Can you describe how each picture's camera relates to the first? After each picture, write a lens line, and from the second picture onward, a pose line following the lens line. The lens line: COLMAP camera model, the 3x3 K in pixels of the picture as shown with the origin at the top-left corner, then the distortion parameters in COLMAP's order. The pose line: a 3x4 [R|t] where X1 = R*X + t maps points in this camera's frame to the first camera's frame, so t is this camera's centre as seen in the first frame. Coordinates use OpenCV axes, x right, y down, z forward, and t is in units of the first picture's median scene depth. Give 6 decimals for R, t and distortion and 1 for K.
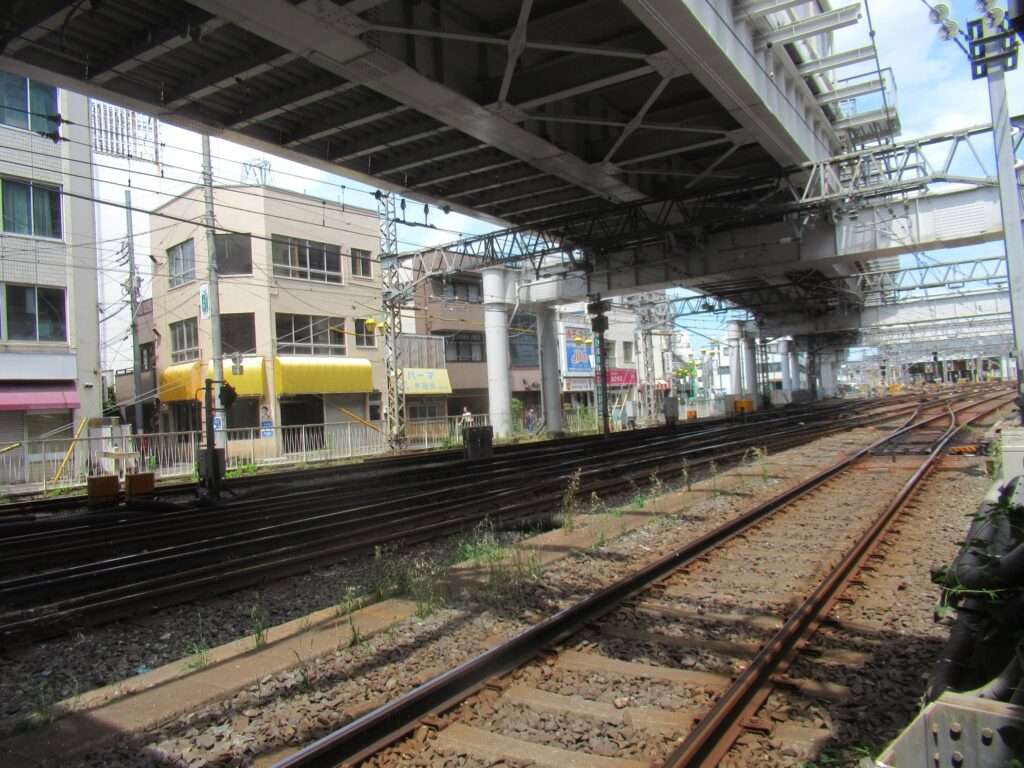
lens RADIAL K [[761.2, 0, 513.6], [0, 761.2, 388.2], [0, 0, 1]] dist [-0.014786, 0.005407]
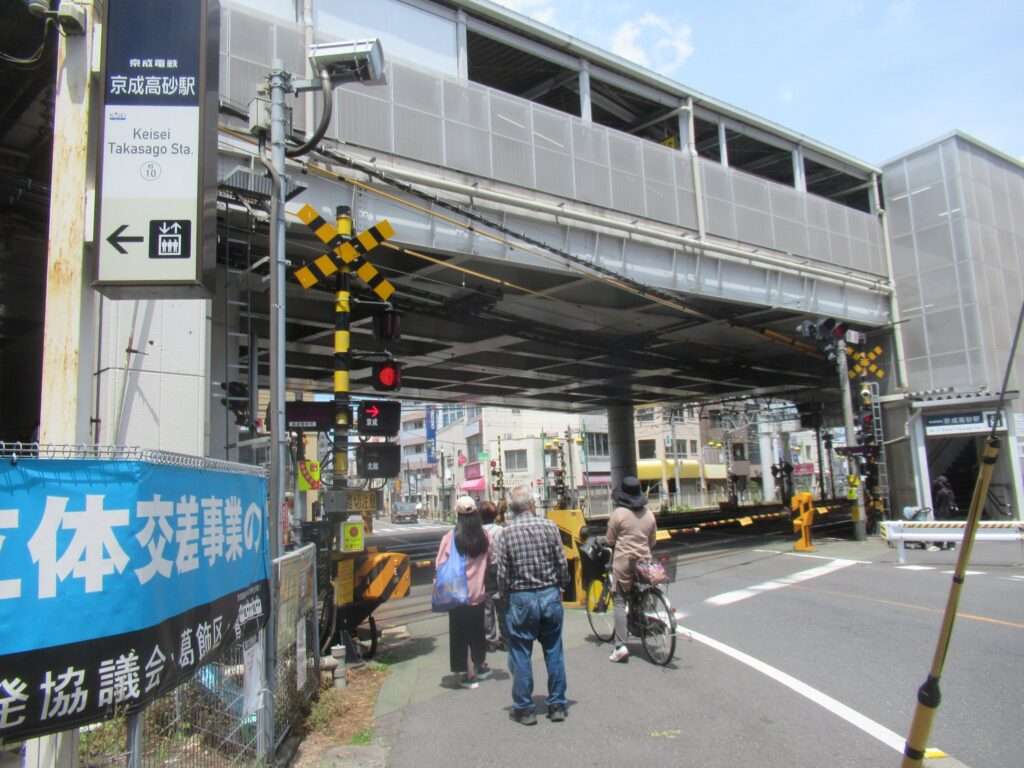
lens RADIAL K [[758.8, 0, 510.2], [0, 758.8, 402.7], [0, 0, 1]] dist [-0.000308, -0.004508]
pose [[0.991898, -0.006716, -0.126858, -0.420443], [-0.005160, 0.995647, -0.093057, -0.001981], [0.126931, 0.092958, 0.987546, -1.013780]]
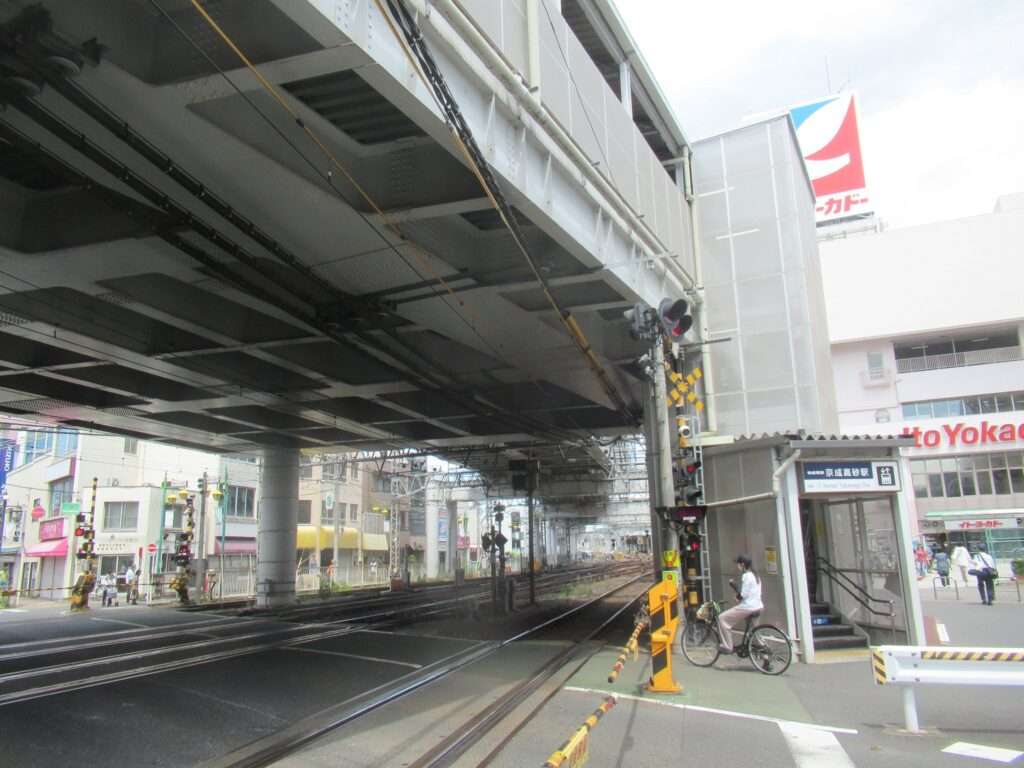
lens RADIAL K [[761.2, 0, 513.6], [0, 761.2, 388.2], [0, 0, 1]] dist [-0.014786, 0.005407]
pose [[0.940810, 0.104432, 0.322444, -0.440928], [-0.036189, 0.976861, -0.210792, 0.001259], [-0.336996, 0.186646, 0.922820, -0.742387]]
